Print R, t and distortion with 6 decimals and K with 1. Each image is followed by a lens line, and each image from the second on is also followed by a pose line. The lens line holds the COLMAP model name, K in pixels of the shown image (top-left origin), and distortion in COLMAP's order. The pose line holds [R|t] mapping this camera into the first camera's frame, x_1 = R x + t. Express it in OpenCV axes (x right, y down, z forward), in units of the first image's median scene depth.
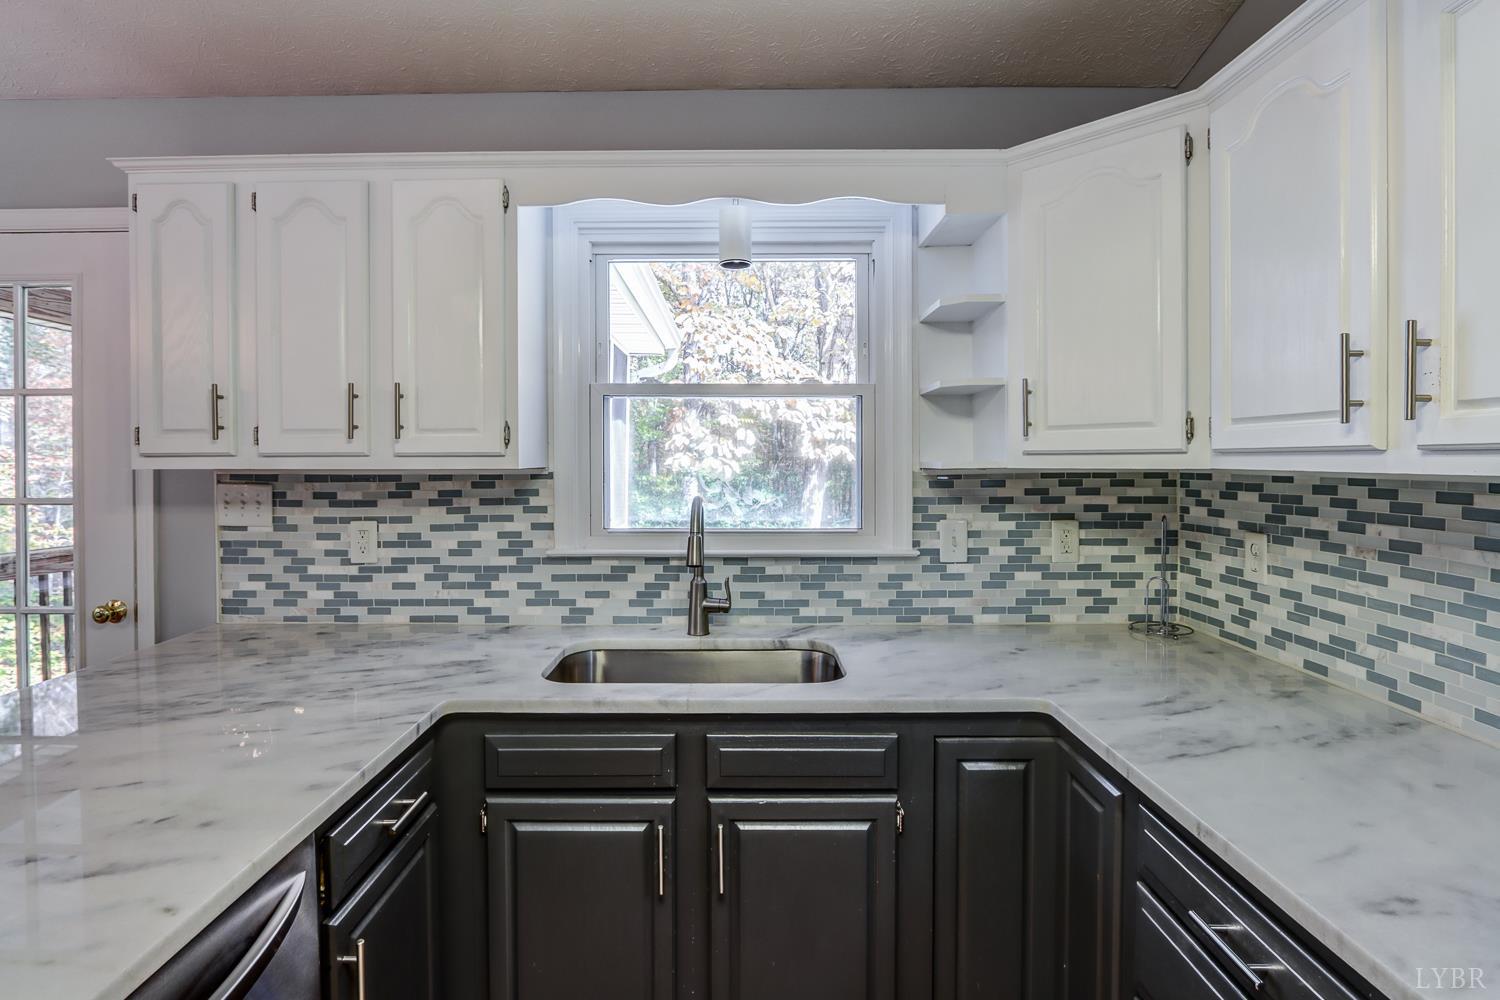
lens RADIAL K [[723.2, 0, 743.6], [0, 723.2, 454.7], [0, 0, 1]] dist [-0.018174, 0.002133]
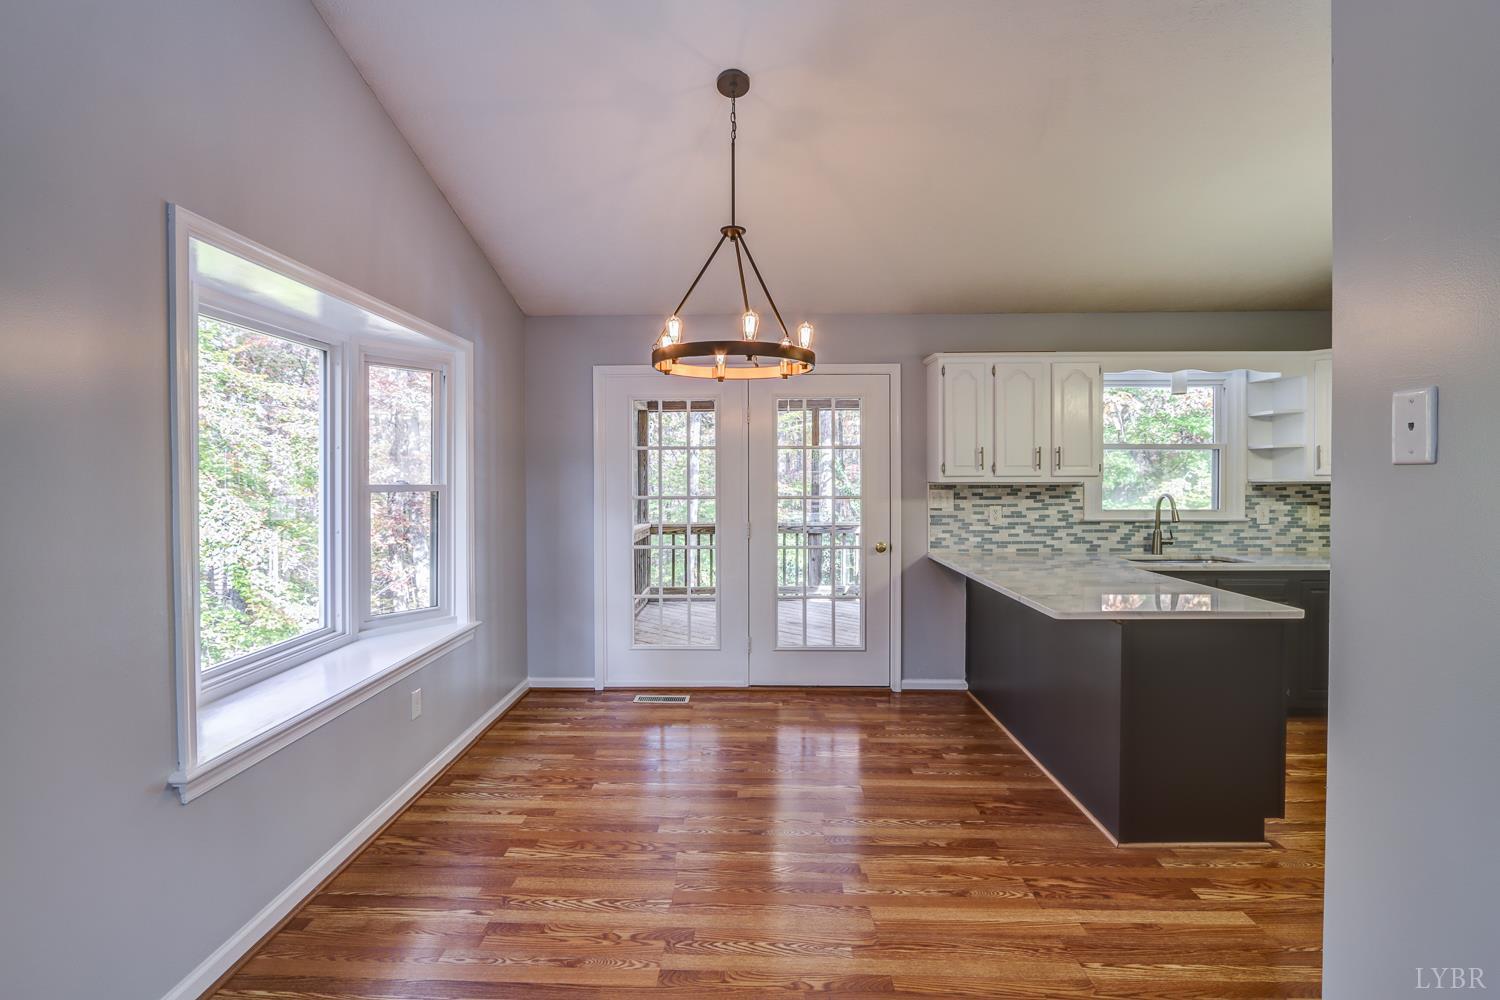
lens RADIAL K [[715.2, 0, 735.1], [0, 715.2, 476.3], [0, 0, 1]] dist [-0.015377, 0.000229]
pose [[0.999728, -0.001128, -0.023302, -1.285599], [0.001051, 0.999994, -0.003315, 0.007528], [0.023305, 0.003289, 0.999723, -1.226211]]
